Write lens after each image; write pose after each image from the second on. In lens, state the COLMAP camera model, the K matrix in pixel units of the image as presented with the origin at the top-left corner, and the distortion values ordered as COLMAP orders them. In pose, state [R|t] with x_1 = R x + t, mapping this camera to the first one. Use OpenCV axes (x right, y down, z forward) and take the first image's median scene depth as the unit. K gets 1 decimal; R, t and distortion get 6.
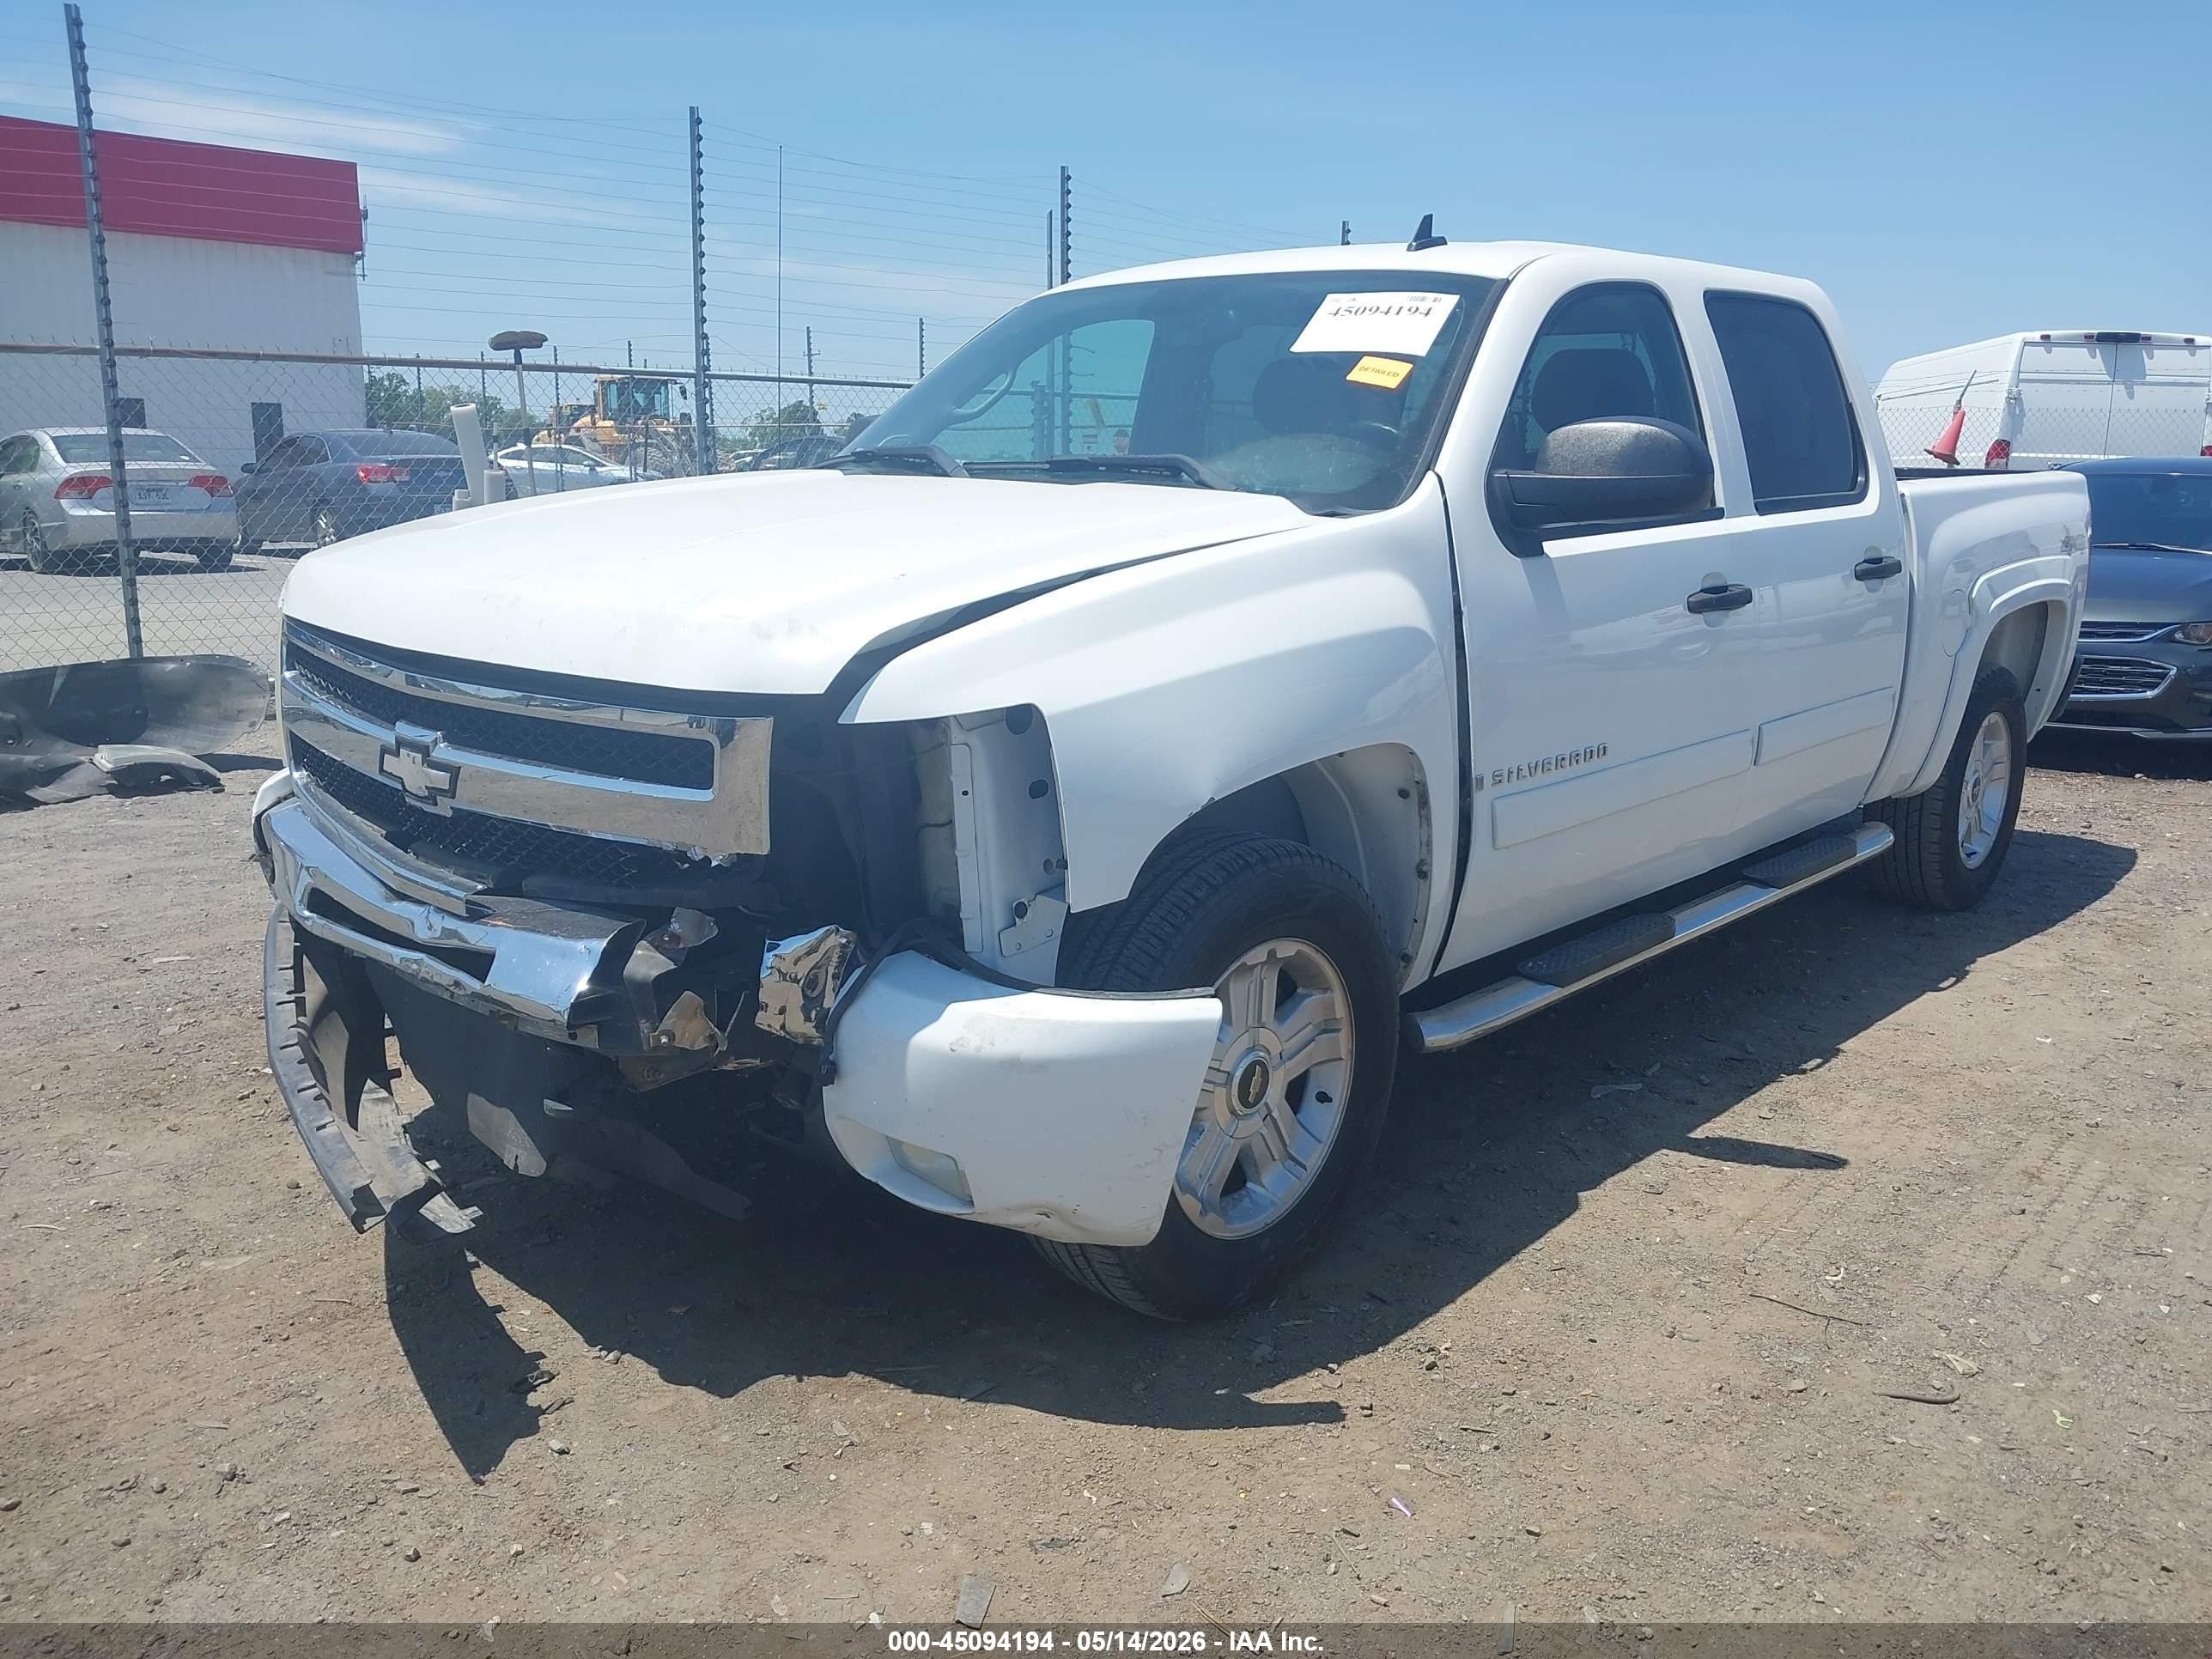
lens RADIAL K [[1764.6, 0, 1127.8], [0, 1764.6, 828.8], [0, 0, 1]] dist [0.004103, -0.011605]
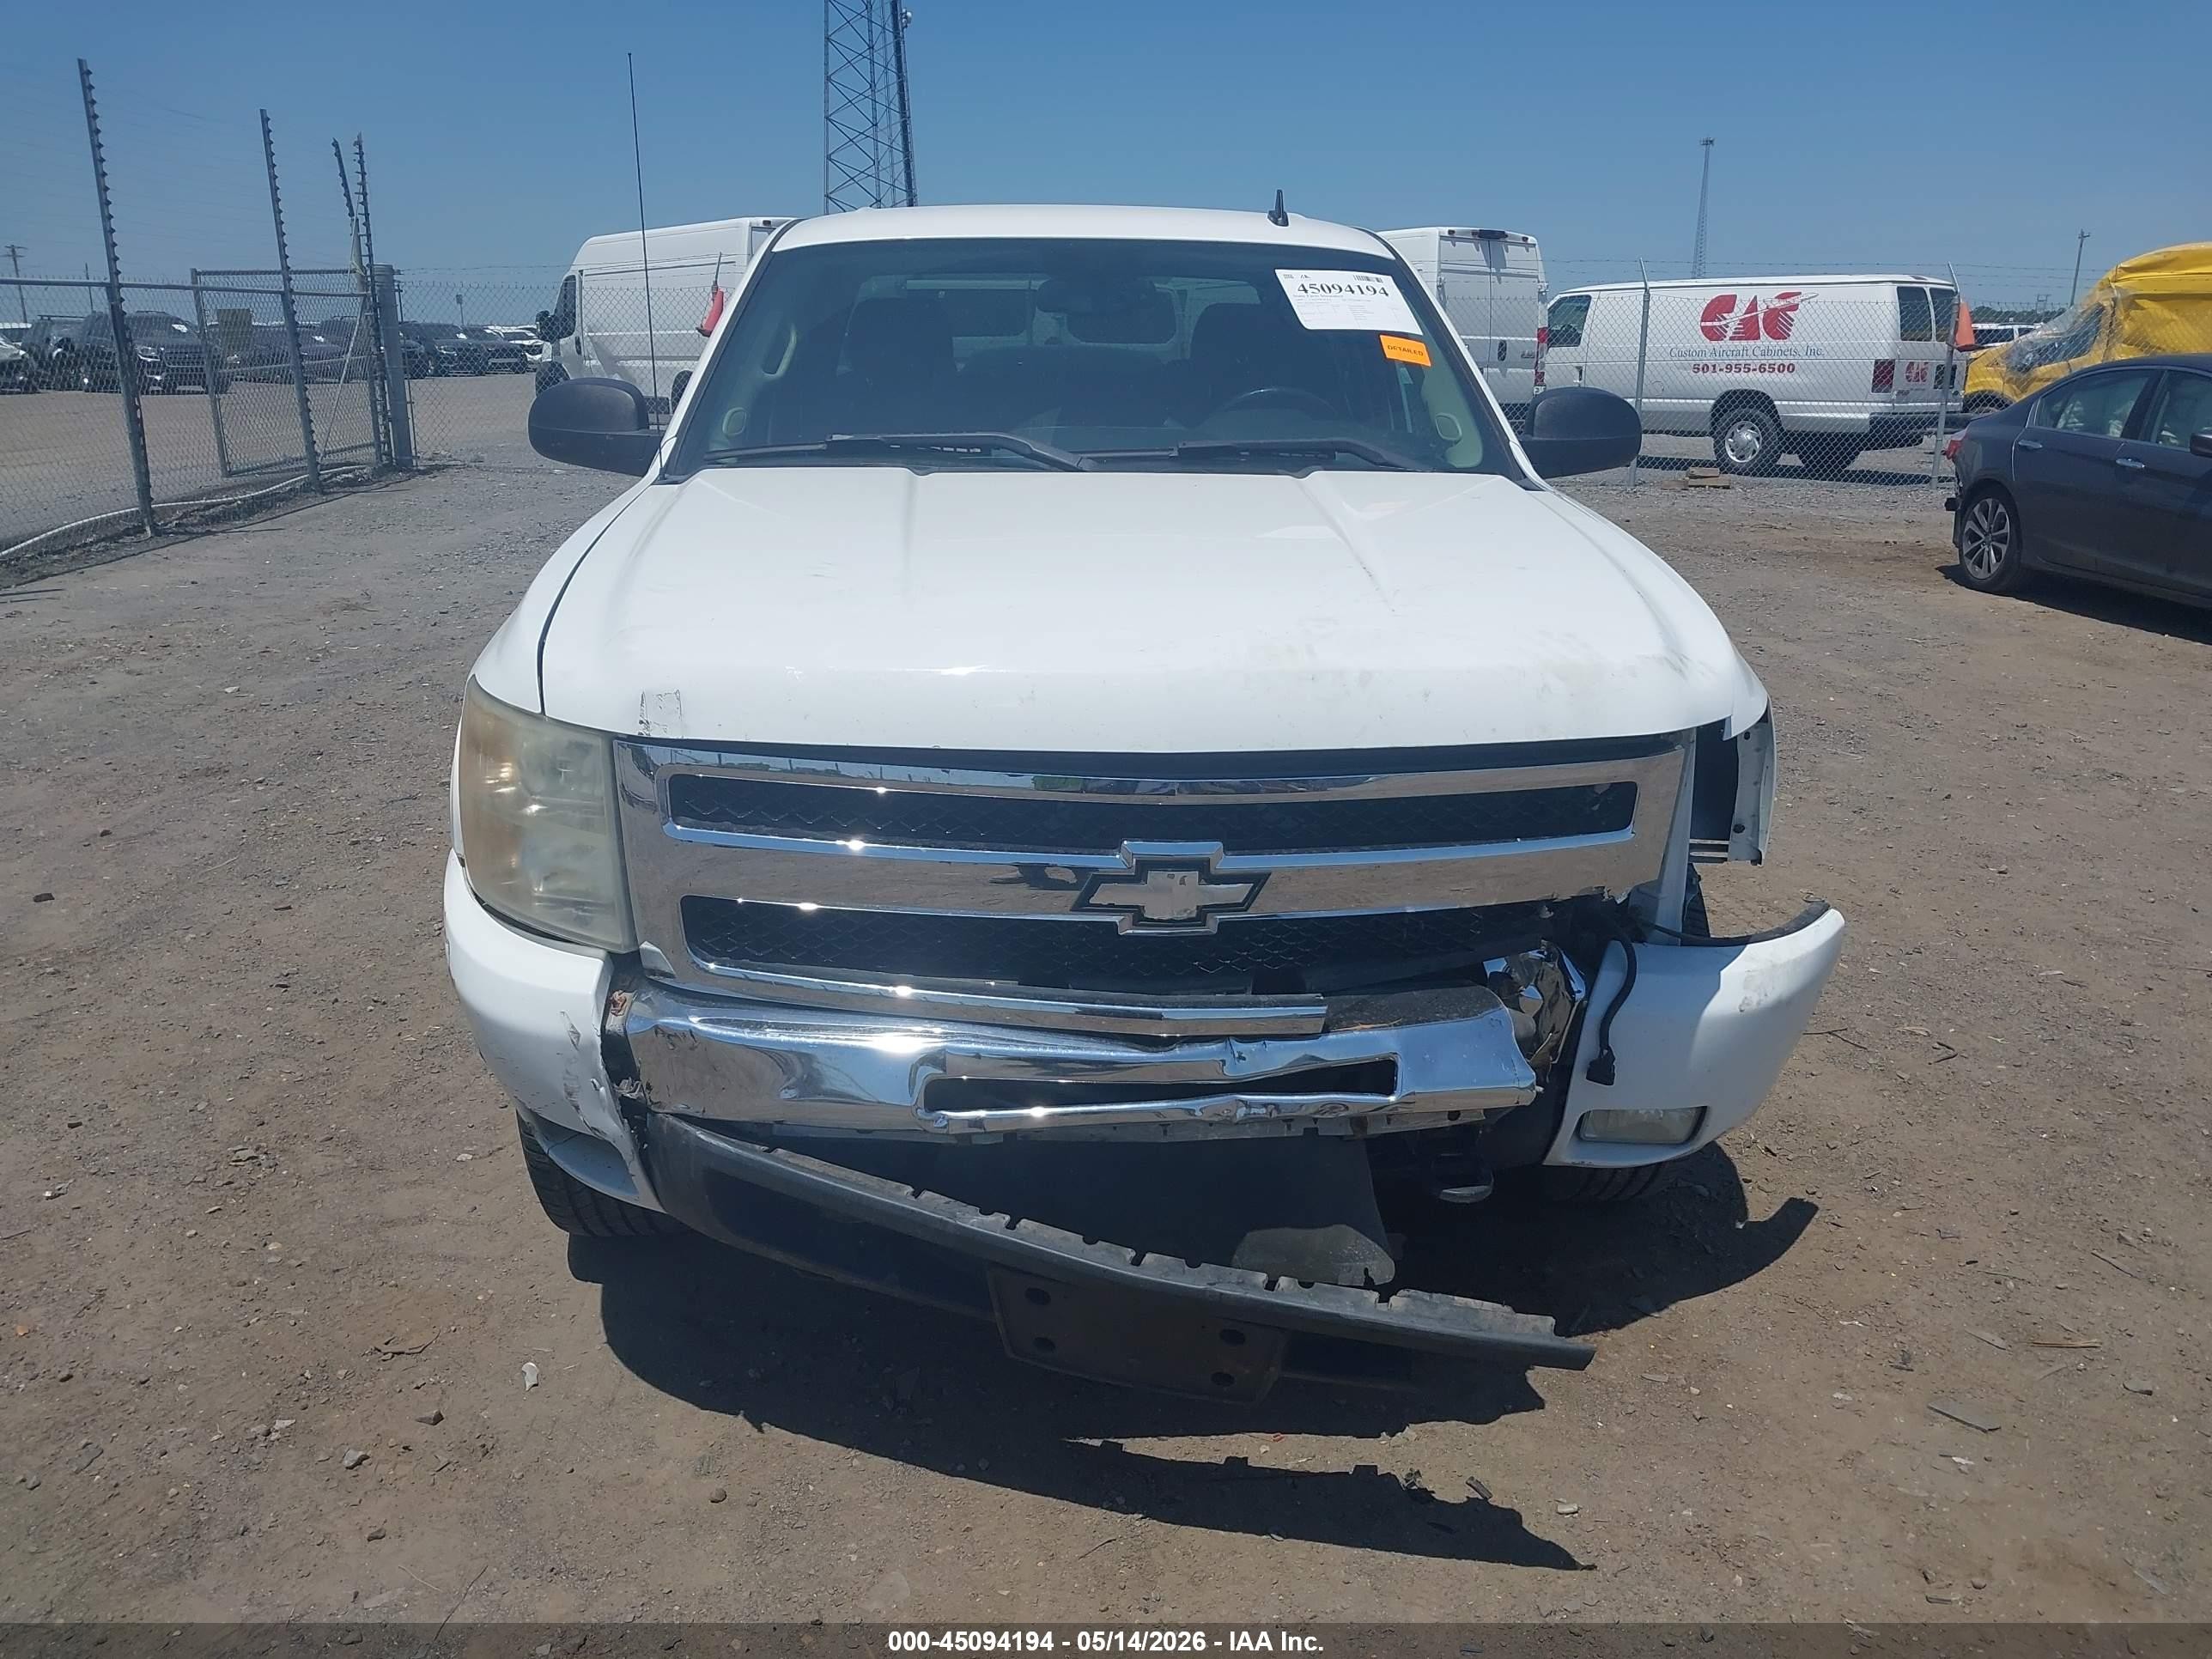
lens RADIAL K [[1764.6, 0, 1127.8], [0, 1764.6, 828.8], [0, 0, 1]] dist [0.004103, -0.011605]
pose [[0.681856, -0.214425, 0.699353, -0.906244], [0.159831, 0.976642, 0.143611, -0.168653], [-0.713811, 0.013857, 0.700201, 0.390421]]
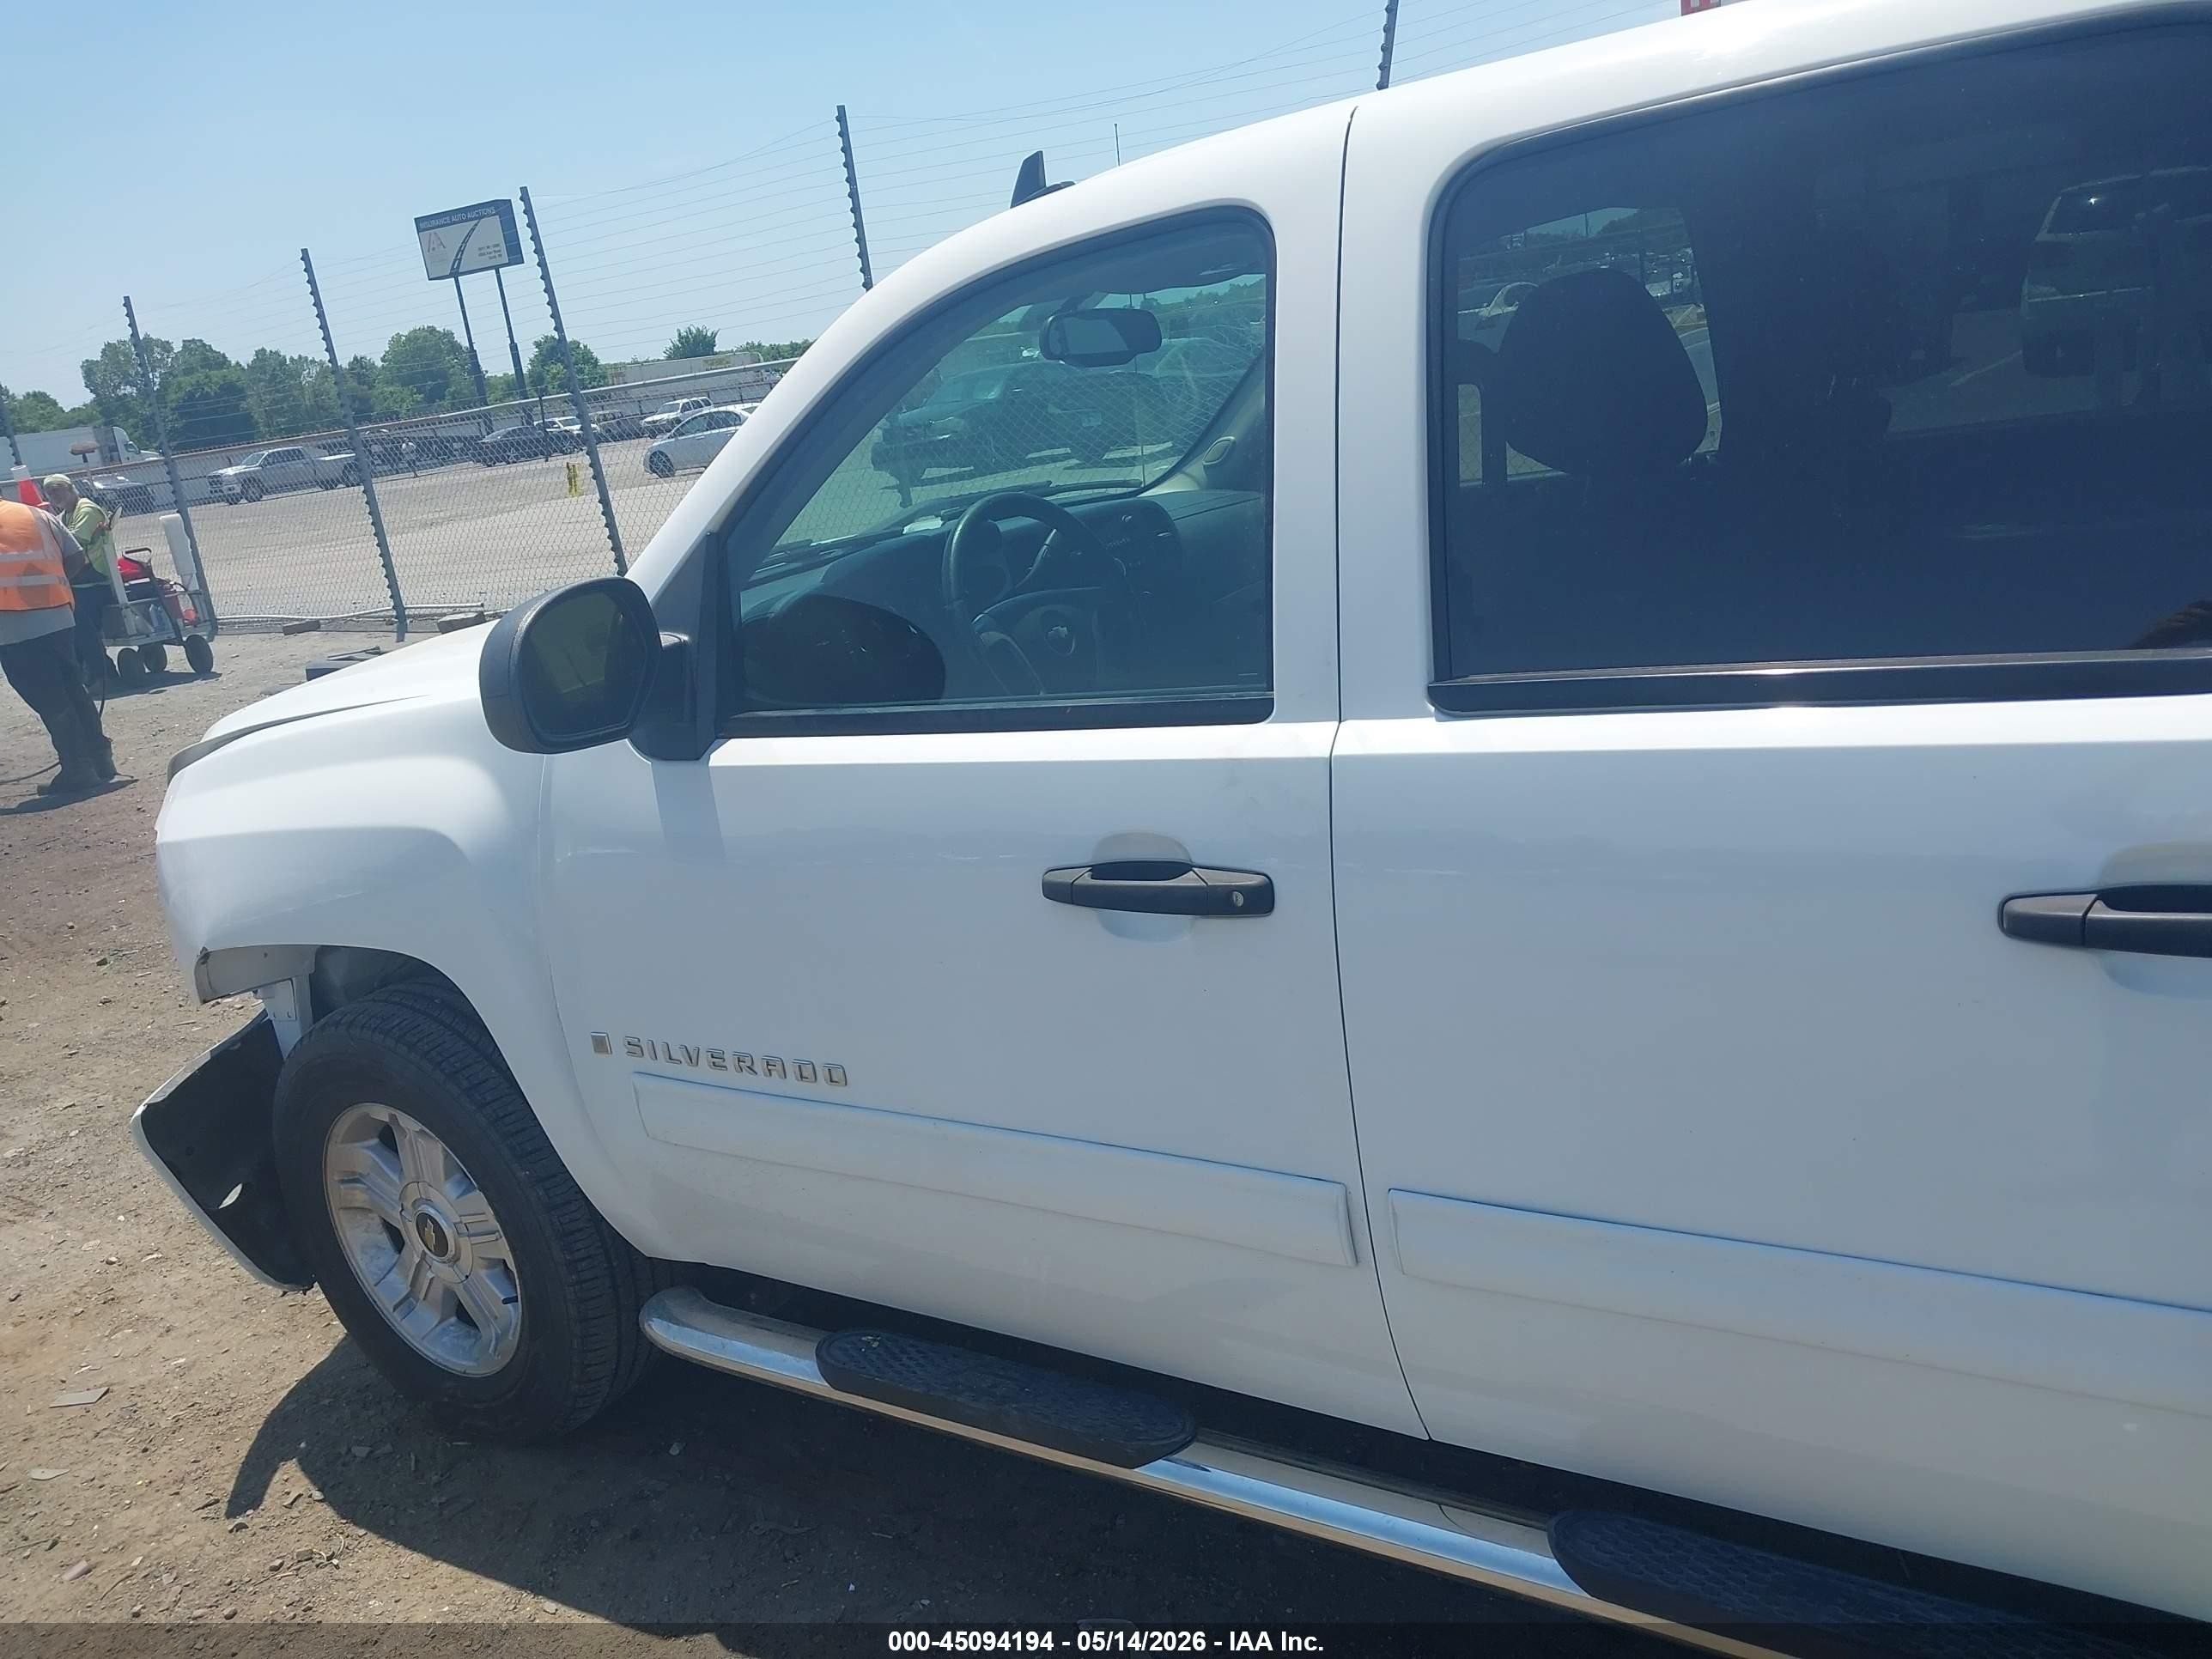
lens RADIAL K [[1764.6, 0, 1127.8], [0, 1764.6, 828.8], [0, 0, 1]] dist [0.004103, -0.011605]
pose [[0.163135, 0.236005, -0.957961, 1.001246], [-0.068794, 0.971326, 0.227583, -0.323005], [0.984202, 0.028775, 0.174693, 1.149121]]
